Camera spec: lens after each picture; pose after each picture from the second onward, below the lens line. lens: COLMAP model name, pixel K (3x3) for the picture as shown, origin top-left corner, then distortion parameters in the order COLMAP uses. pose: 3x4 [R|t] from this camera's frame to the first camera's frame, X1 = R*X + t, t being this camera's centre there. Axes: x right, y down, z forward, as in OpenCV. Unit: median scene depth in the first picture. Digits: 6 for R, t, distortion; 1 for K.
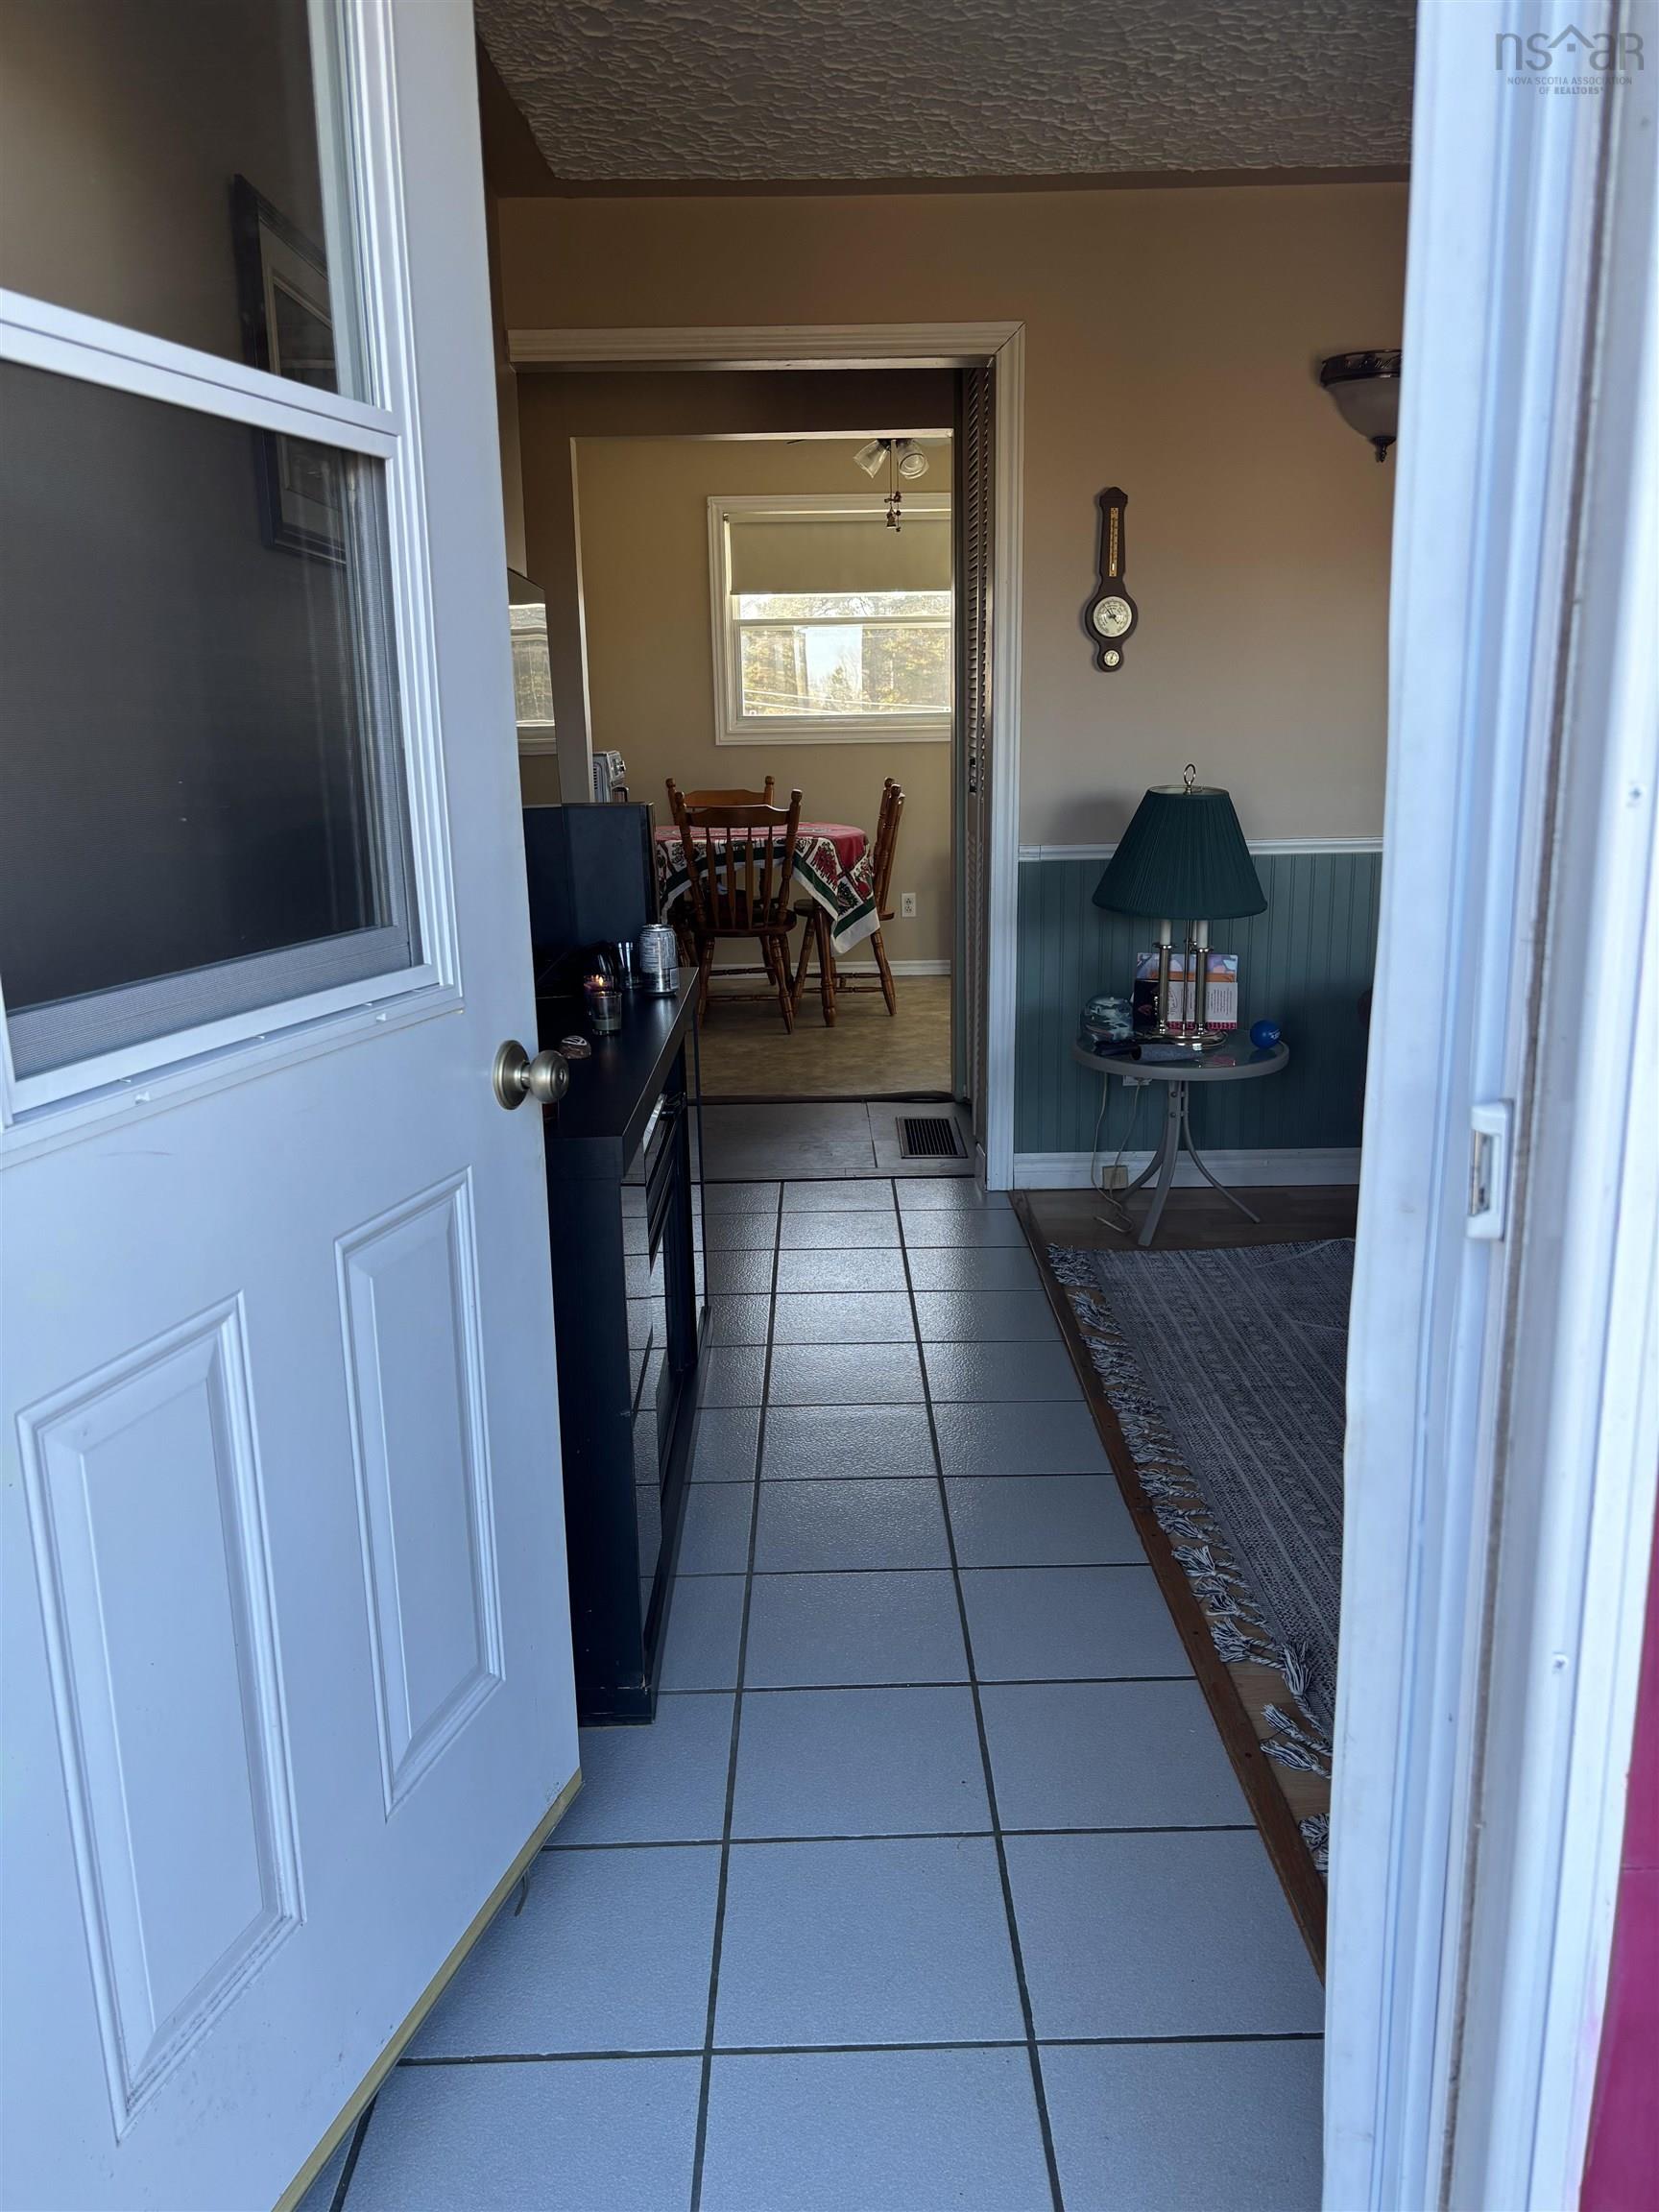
lens RADIAL K [[1667.0, 0, 835.6], [0, 1667.0, 1116.2], [0, 0, 1]] dist [0.087392, 0.001567]
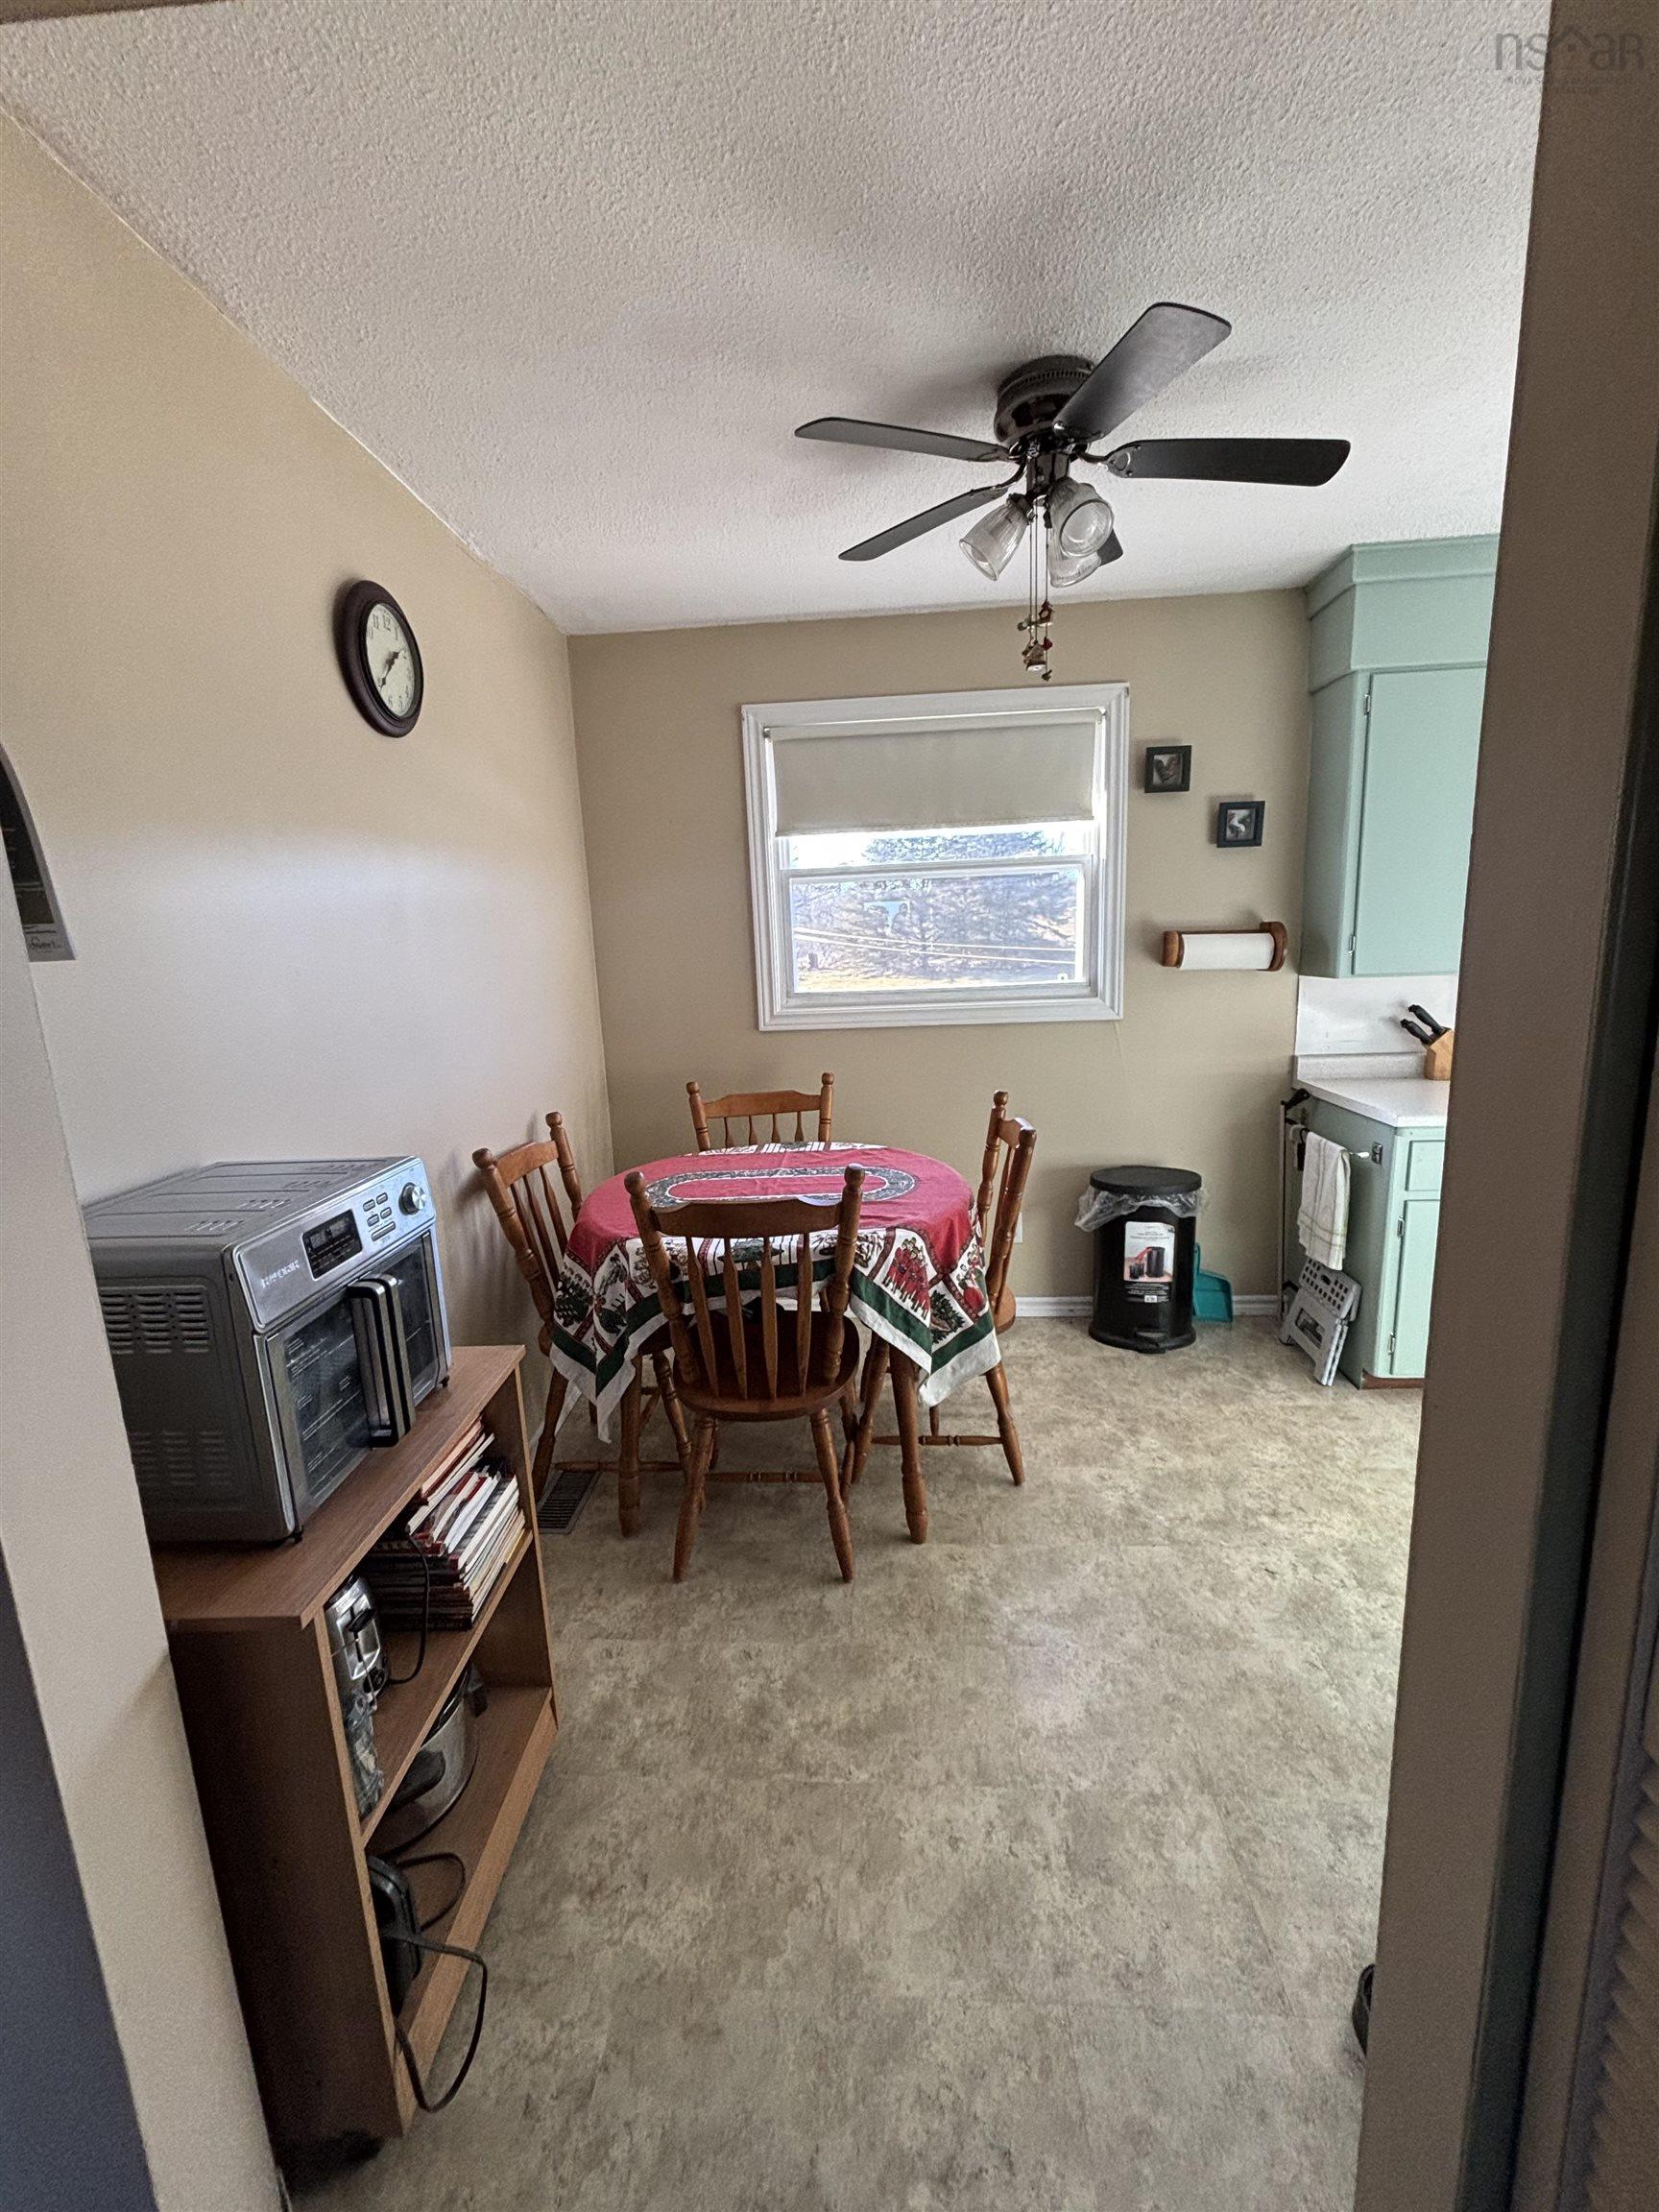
lens RADIAL K [[889.1, 0, 825.5], [0, 889.1, 1103.6], [0, 0, 1]] dist [0.000222, -0.000025]
pose [[0.996450, -0.006386, -0.083939, -0.008659], [0.002242, 0.998778, -0.049373, -0.198860], [0.084151, 0.049009, 0.995247, 0.714050]]
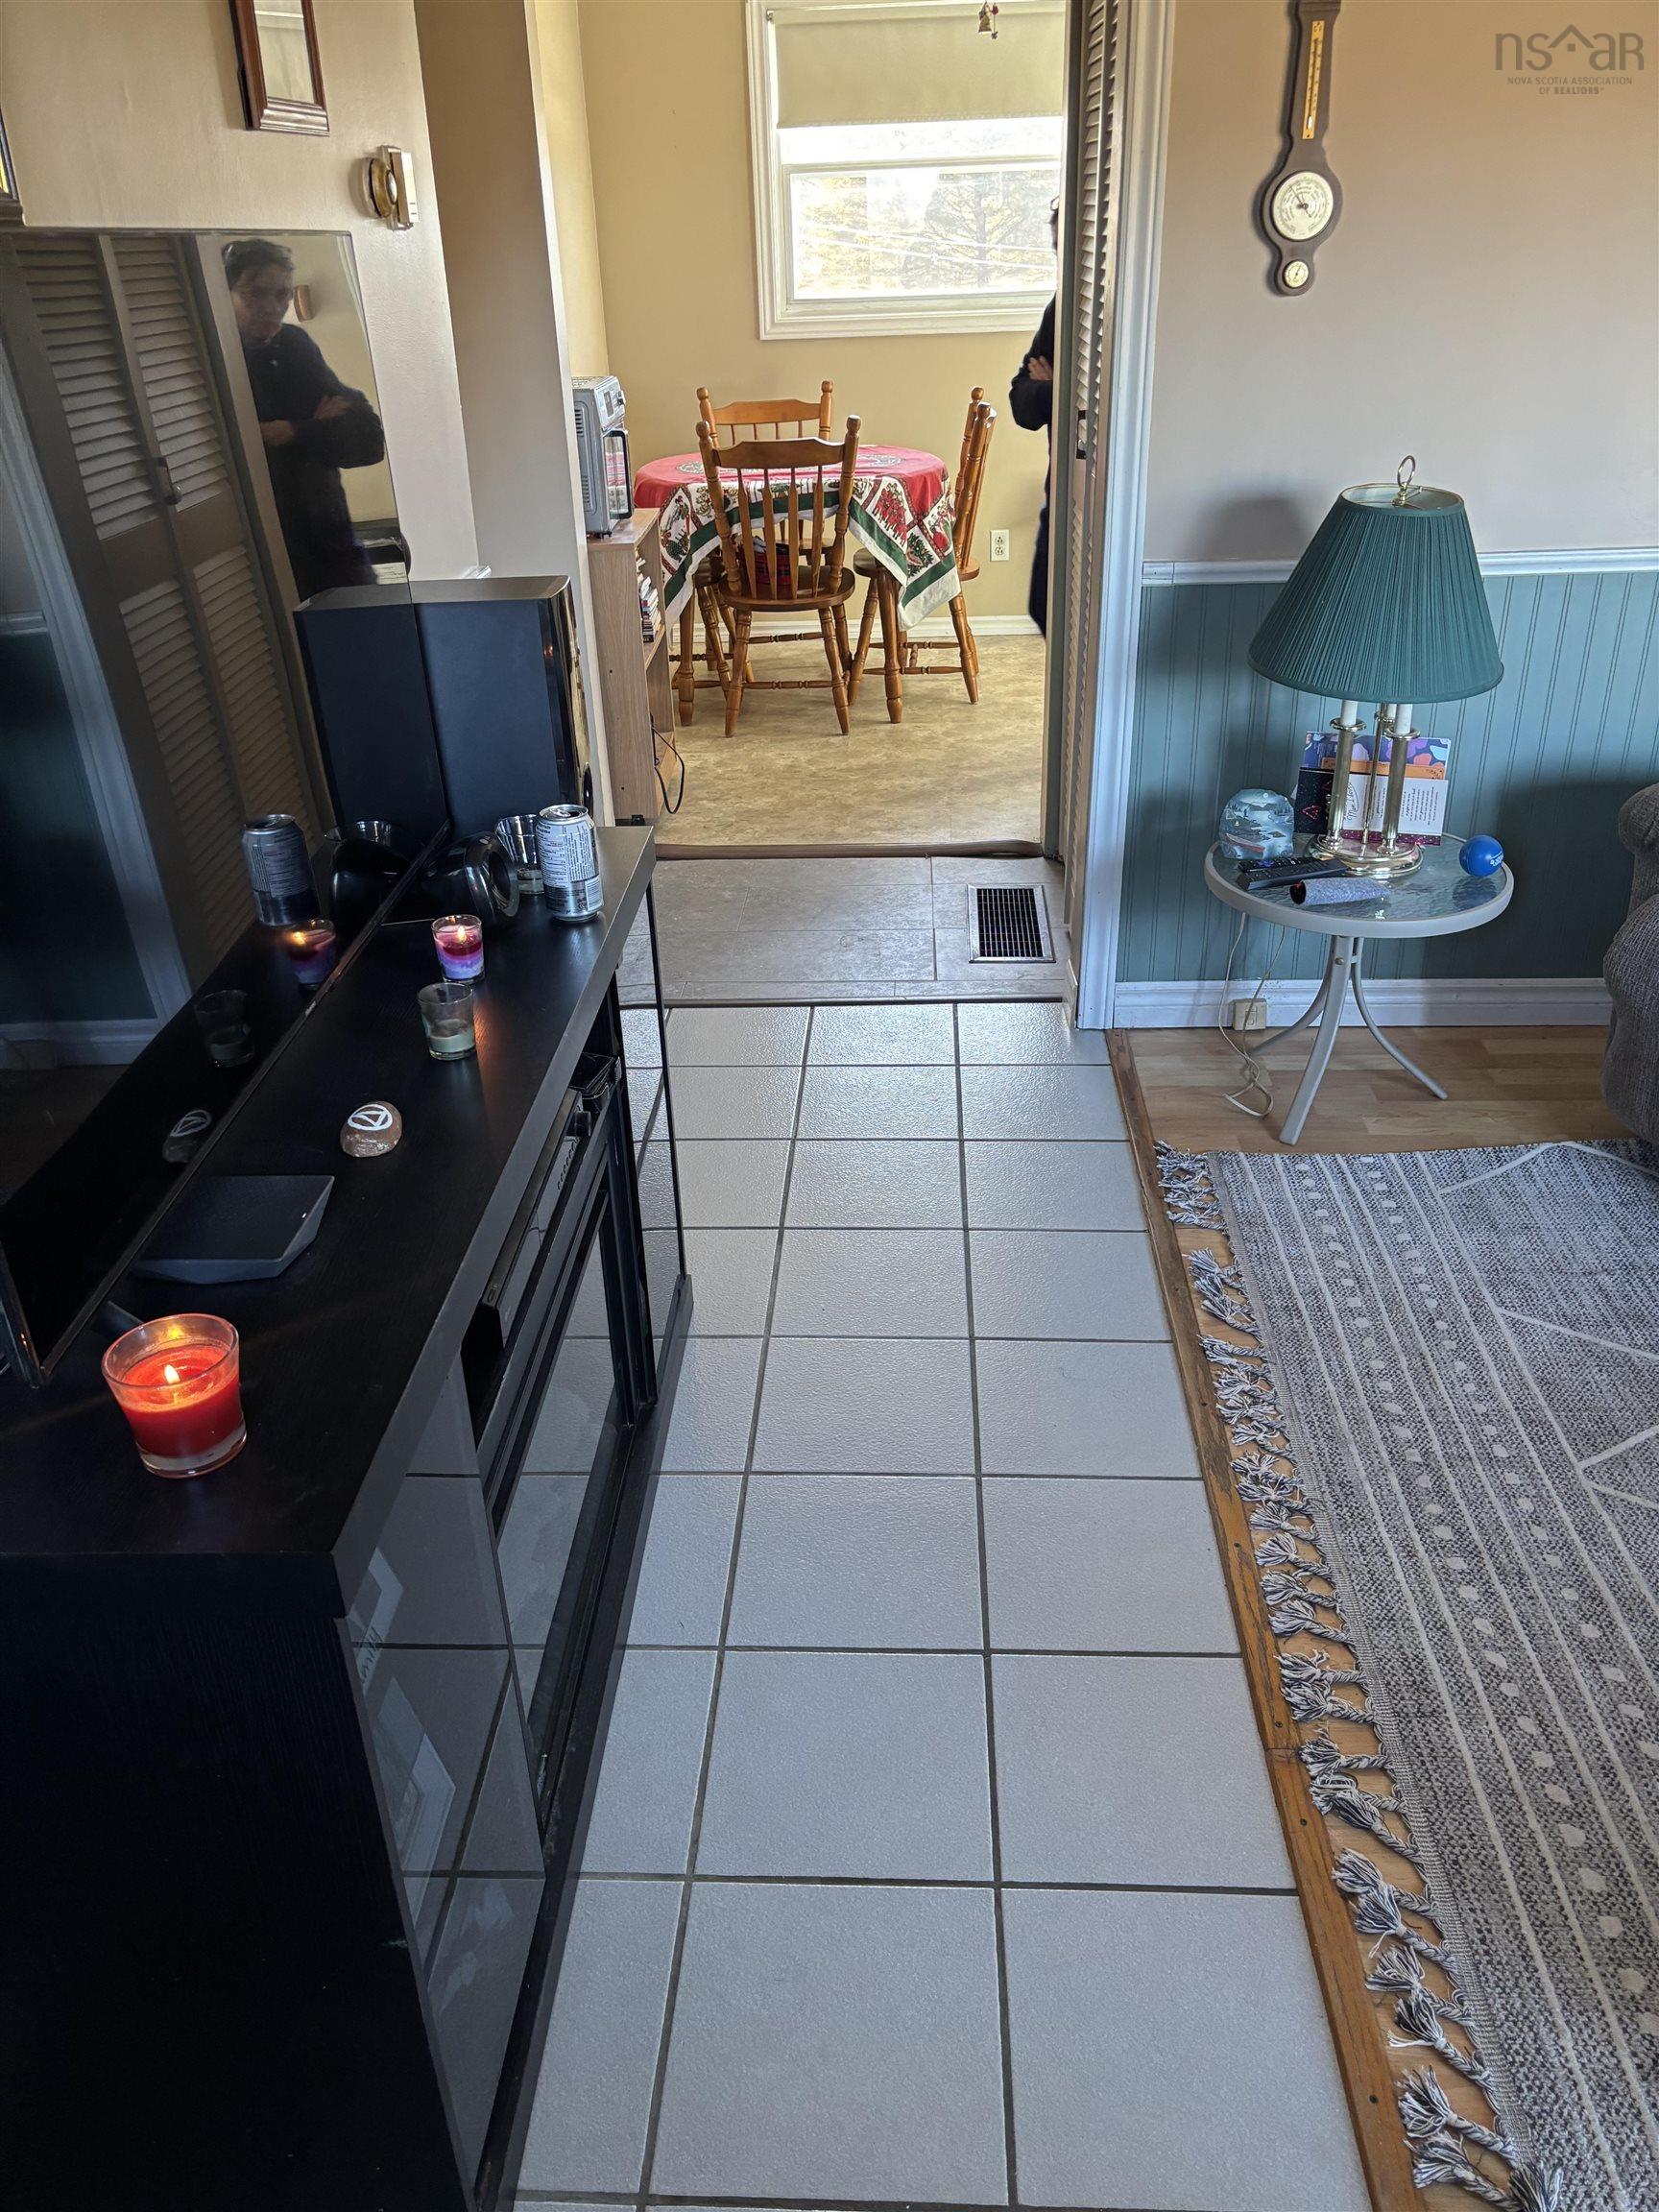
lens RADIAL K [[1679.5, 0, 820.4], [0, 1679.5, 1101.3], [0, 0, 1]] dist [0.013689, 0.013780]
pose [[0.997925, 0.016882, -0.062127, 0.014818], [-0.001363, 0.970331, 0.241778, -0.075205], [0.064366, -0.241192, 0.968341, 0.169151]]
